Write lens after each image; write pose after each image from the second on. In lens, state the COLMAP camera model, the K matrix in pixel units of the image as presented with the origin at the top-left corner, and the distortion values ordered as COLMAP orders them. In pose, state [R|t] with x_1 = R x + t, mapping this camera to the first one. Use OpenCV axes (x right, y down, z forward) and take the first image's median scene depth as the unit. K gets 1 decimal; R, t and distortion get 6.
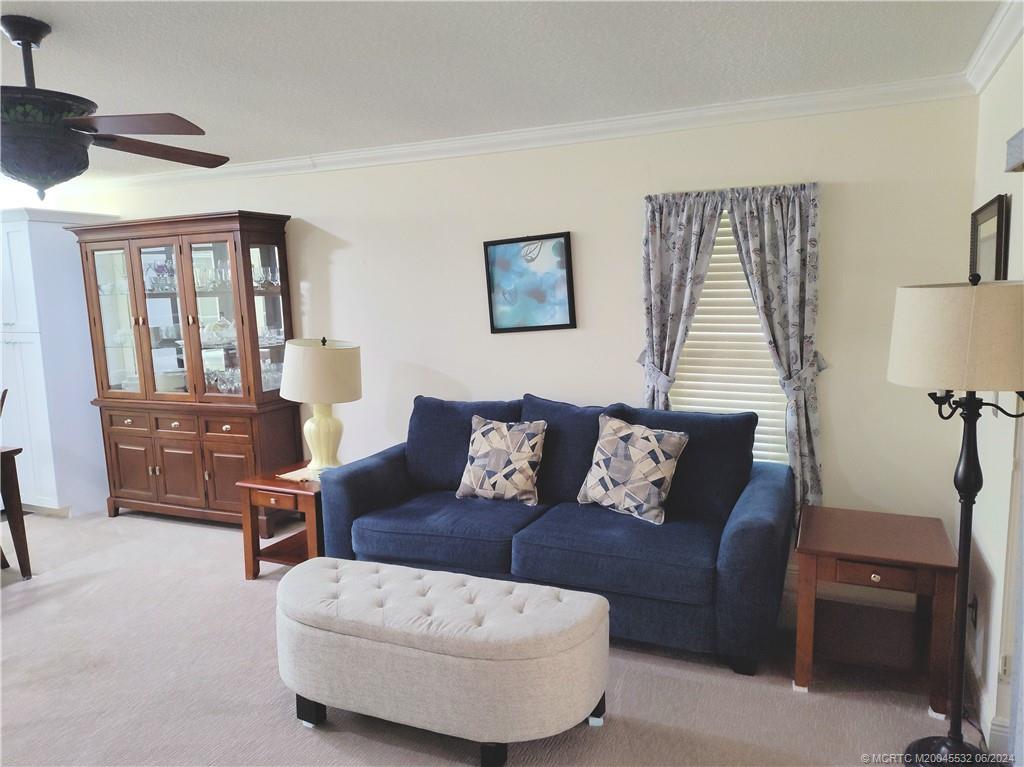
lens RADIAL K [[722.2, 0, 515.8], [0, 722.2, 383.0], [0, 0, 1]] dist [0.009995, -0.023382]
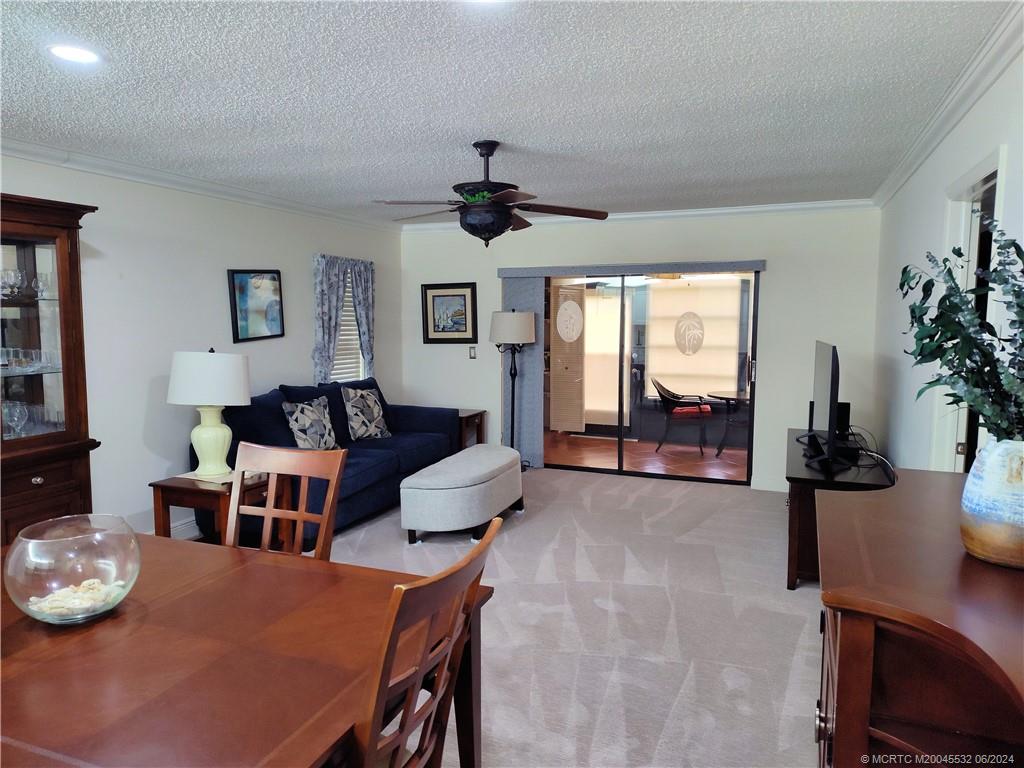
lens RADIAL K [[741.9, 0, 515.1], [0, 741.9, 383.8], [0, 0, 1]] dist [0.064977, -0.105081]
pose [[-0.086320, -0.068519, 0.993908, -1.562882], [0.129823, 0.988352, 0.079411, -0.045364], [-0.987773, 0.135886, -0.076419, 0.729439]]
